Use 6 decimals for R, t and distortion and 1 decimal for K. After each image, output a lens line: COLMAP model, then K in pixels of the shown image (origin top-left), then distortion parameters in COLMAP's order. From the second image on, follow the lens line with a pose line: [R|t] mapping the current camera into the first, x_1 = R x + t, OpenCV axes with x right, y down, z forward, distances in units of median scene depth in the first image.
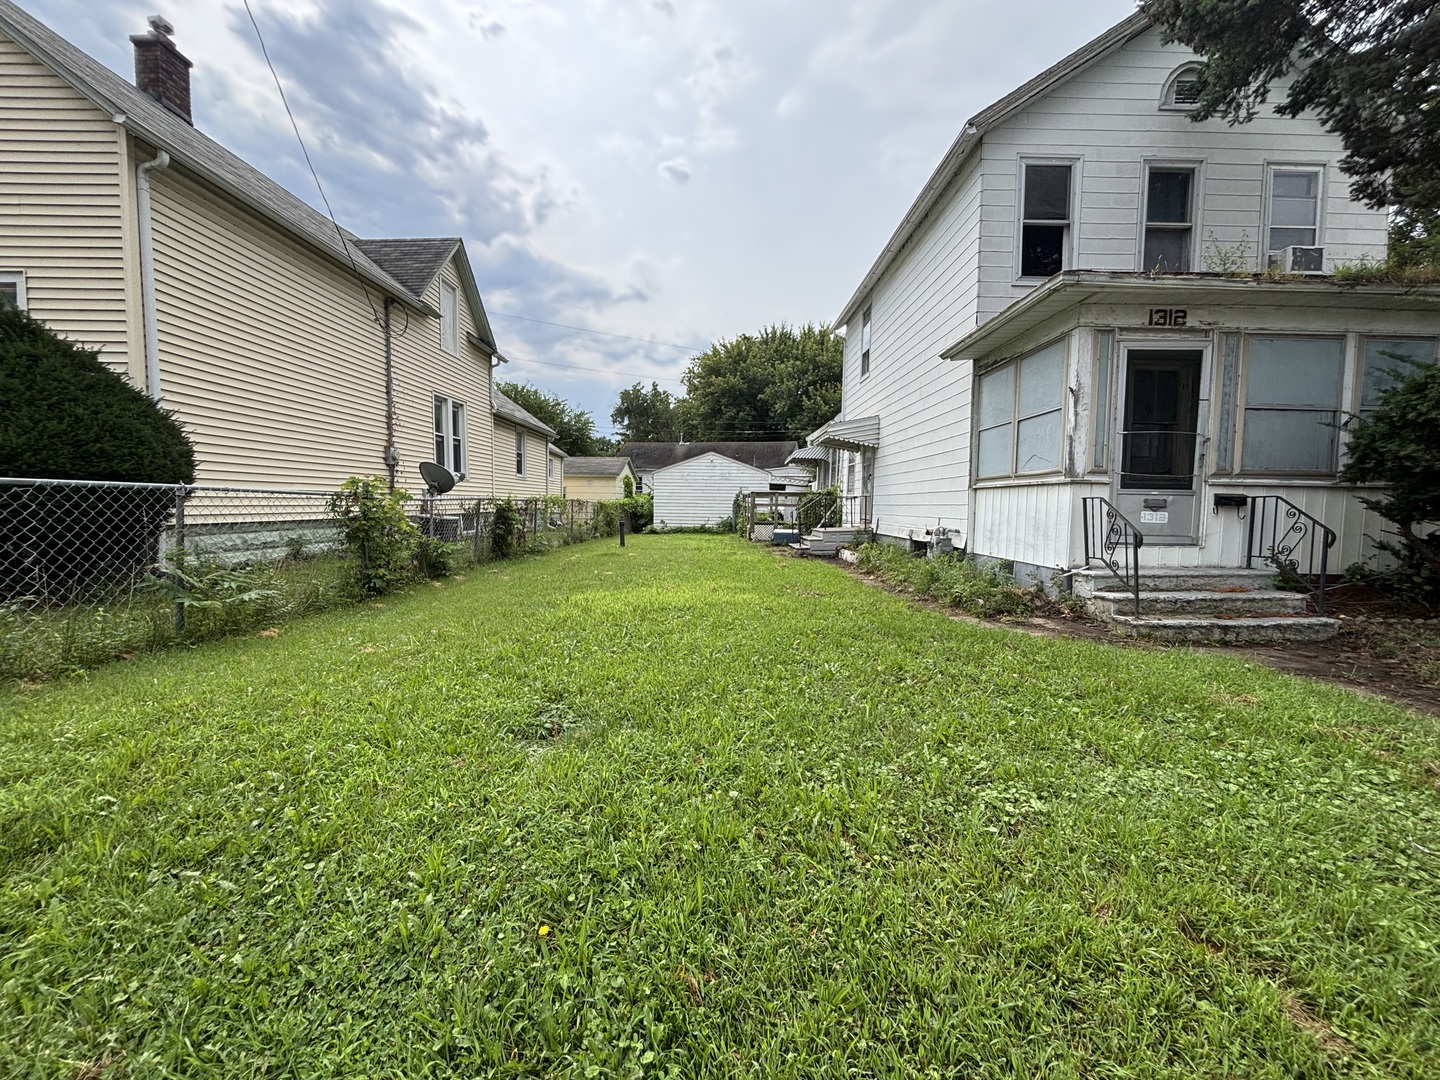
lens RADIAL K [[596.8, 0, 720.0], [0, 596.8, 540.0], [0, 0, 1]] dist [-0.001347, 0.000071]
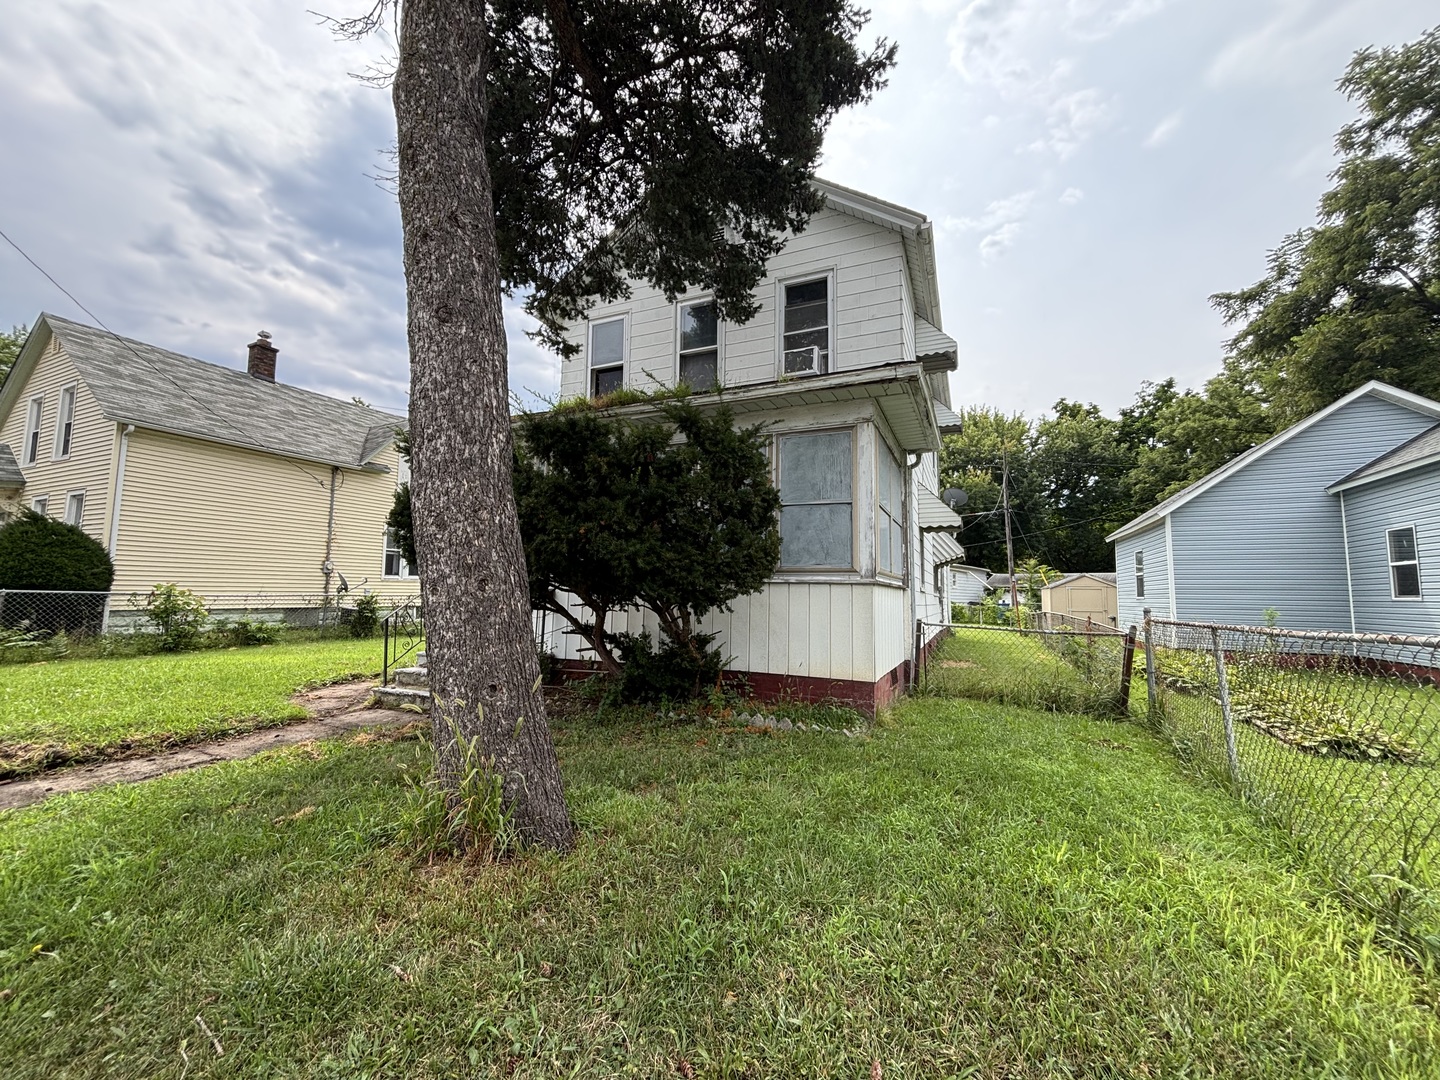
lens RADIAL K [[575.4, 0, 720.0], [0, 575.4, 540.0], [0, 0, 1]] dist [-0.000812, -0.000022]
pose [[0.905451, -0.036120, -0.422910, 1.230564], [-0.027468, 0.989298, -0.143303, -0.031186], [0.423560, 0.141370, 0.894769, 0.118273]]
